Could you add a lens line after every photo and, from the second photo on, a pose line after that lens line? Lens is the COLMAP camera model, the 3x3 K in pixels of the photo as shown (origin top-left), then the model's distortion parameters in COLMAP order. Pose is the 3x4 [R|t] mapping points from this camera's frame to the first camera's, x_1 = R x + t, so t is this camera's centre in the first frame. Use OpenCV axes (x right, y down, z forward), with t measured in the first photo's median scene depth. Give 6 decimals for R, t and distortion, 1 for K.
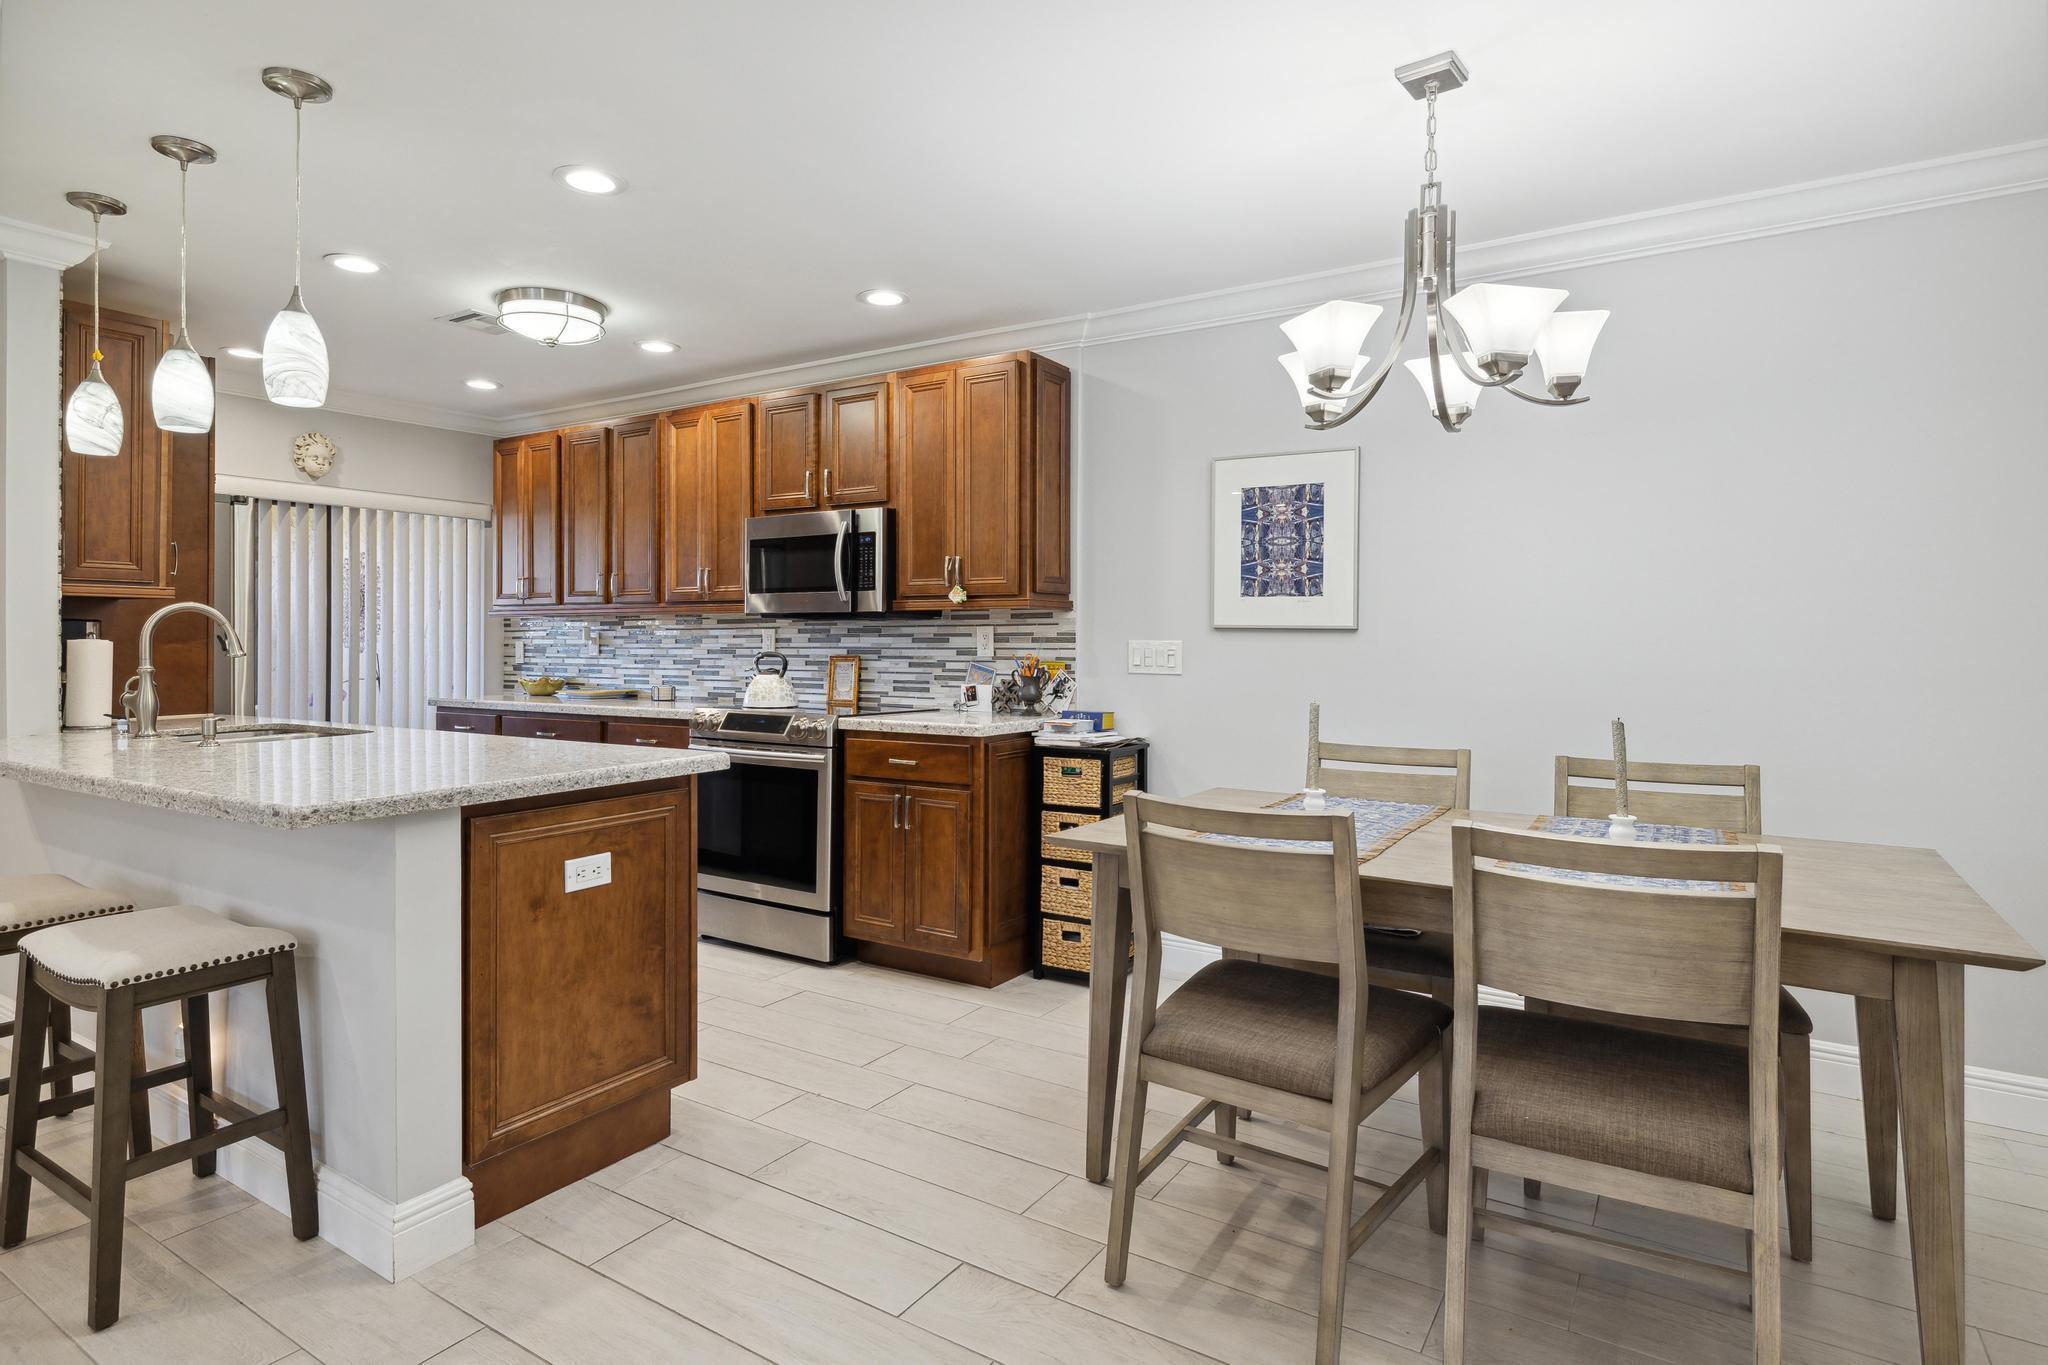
lens RADIAL K [[1080.2, 0, 1022.1], [0, 1080.2, 643.3], [0, 0, 1]] dist [-0.003939, 0.001312]
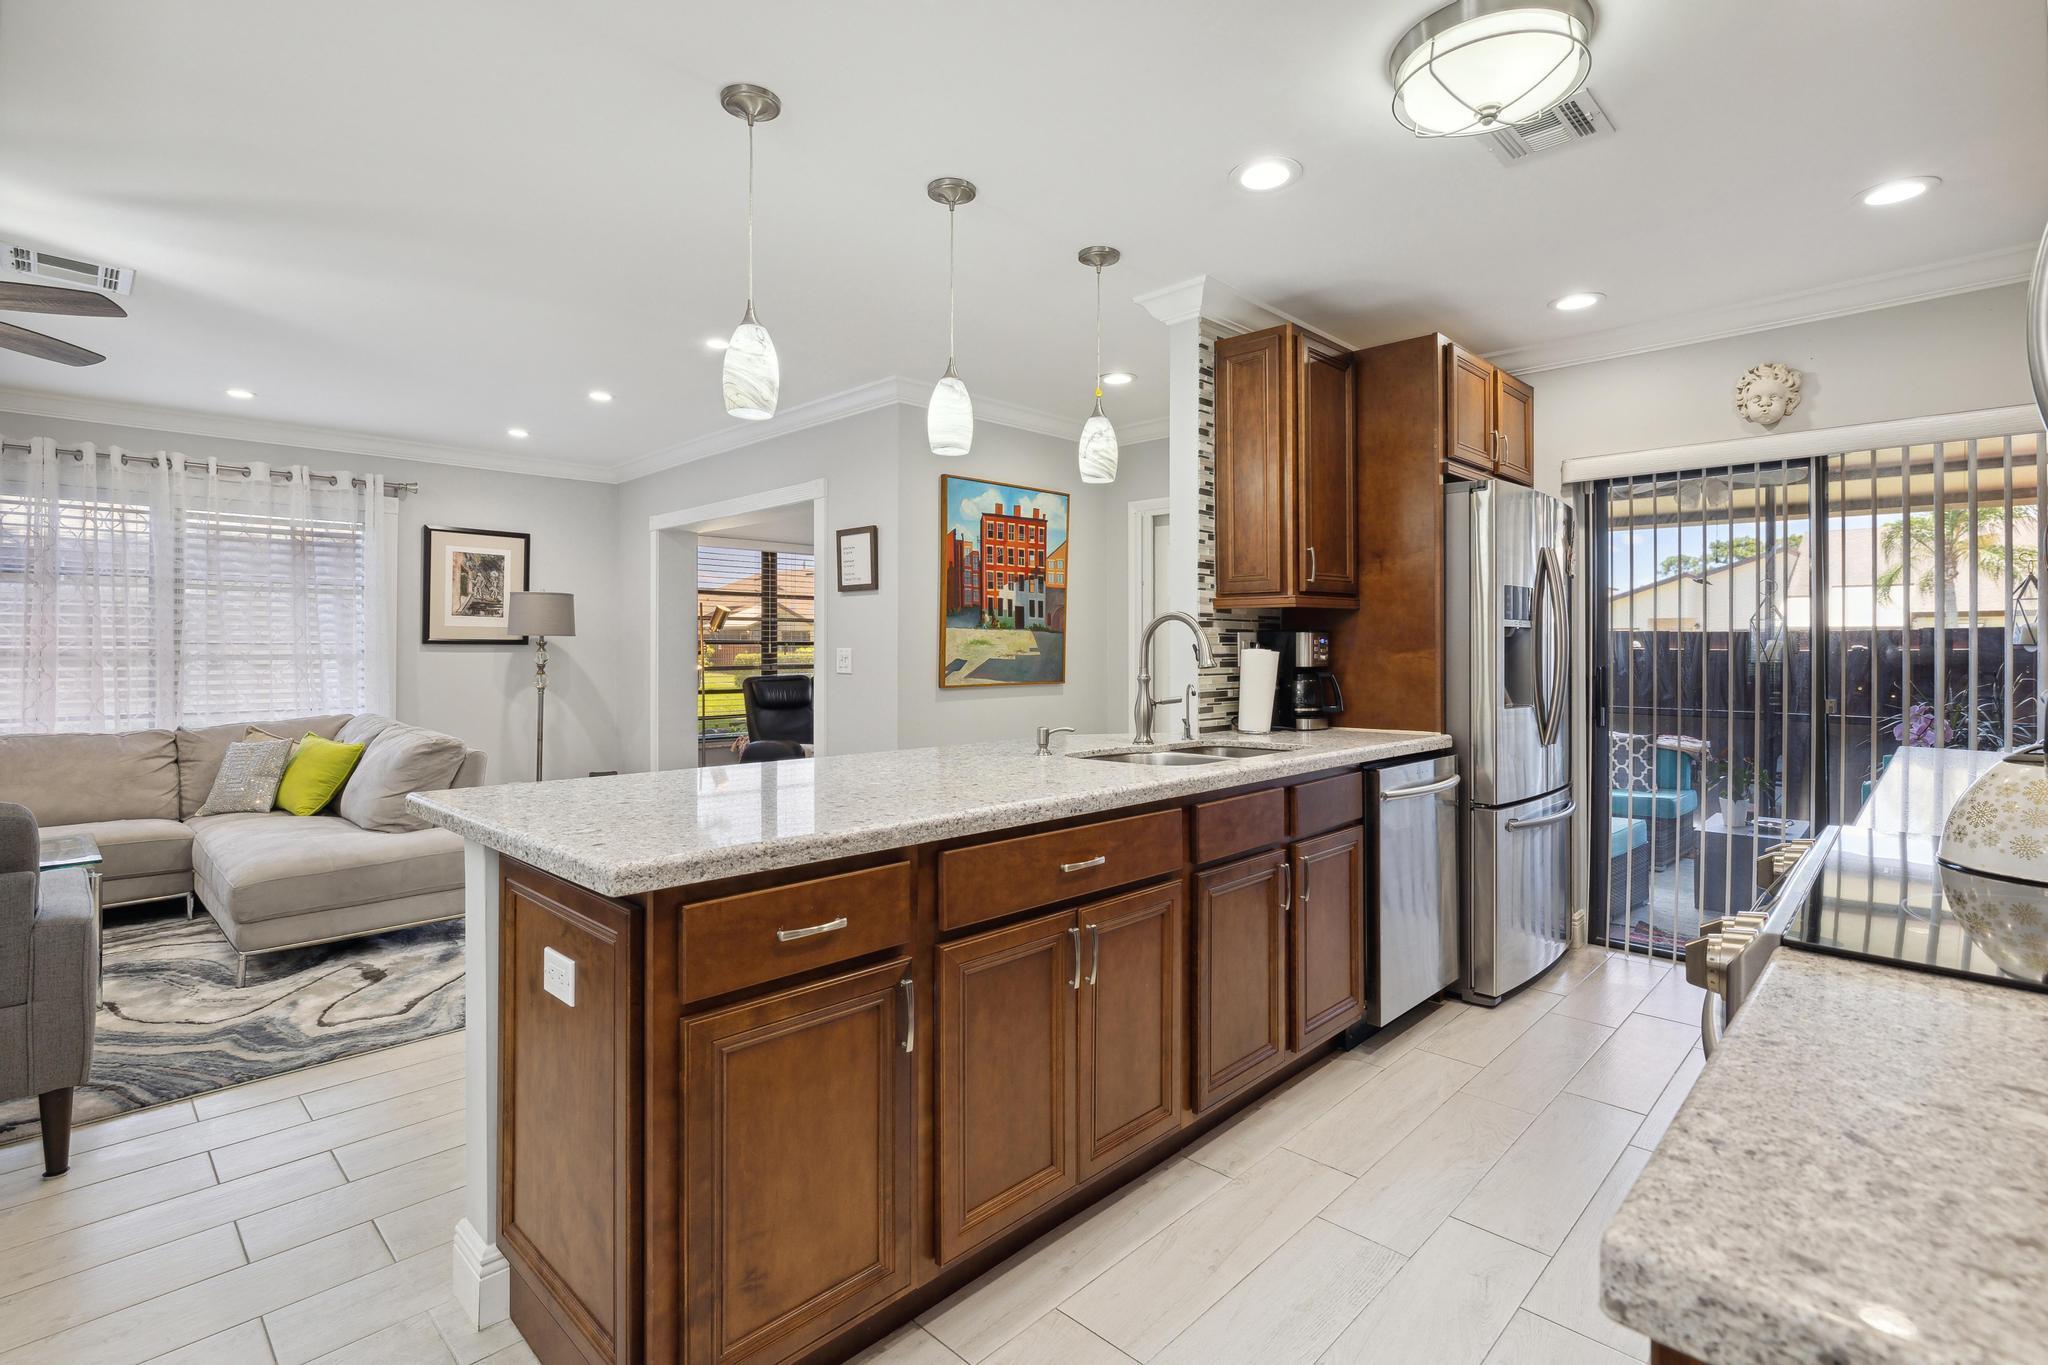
lens RADIAL K [[955.6, 0, 1021.8], [0, 955.6, 643.7], [0, 0, 1]] dist [-0.004901, 0.001408]
pose [[-0.196471, -0.006304, -0.980489, 0.090684], [-0.004676, 0.999974, -0.005493, -0.002073], [0.980499, 0.003506, -0.196495, 0.866044]]
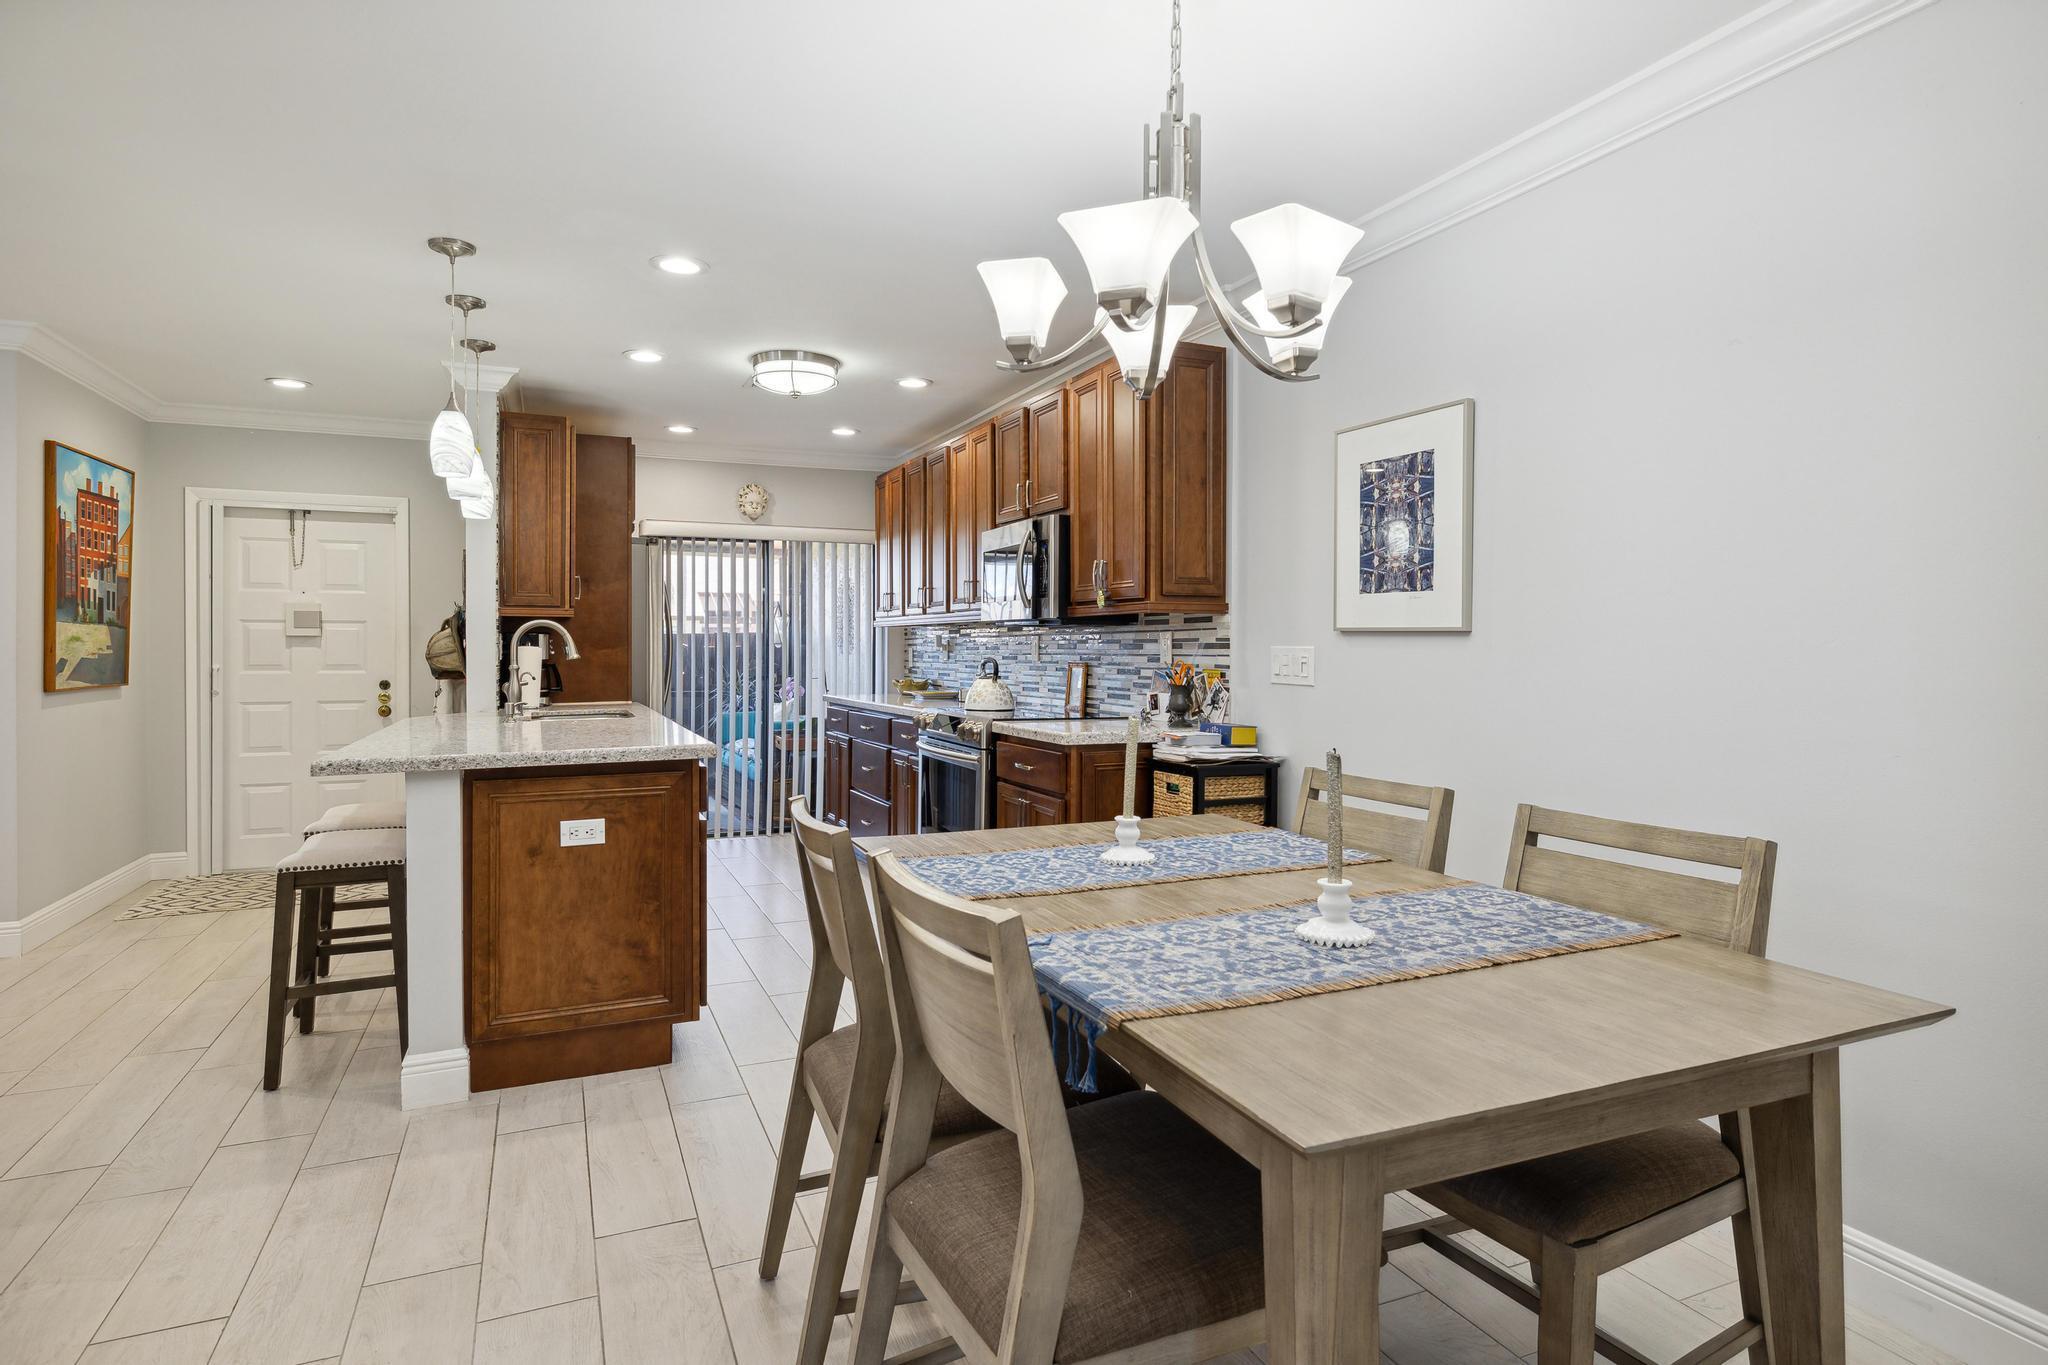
lens RADIAL K [[1080.2, 0, 1030.2], [0, 1080.2, 663.3], [0, 0, 1]] dist [-0.003939, 0.001312]
pose [[0.836700, 0.007447, -0.547610, 0.431877], [-0.001472, 0.999935, 0.011349, 0.001644], [0.547659, -0.008689, 0.836656, 0.150202]]
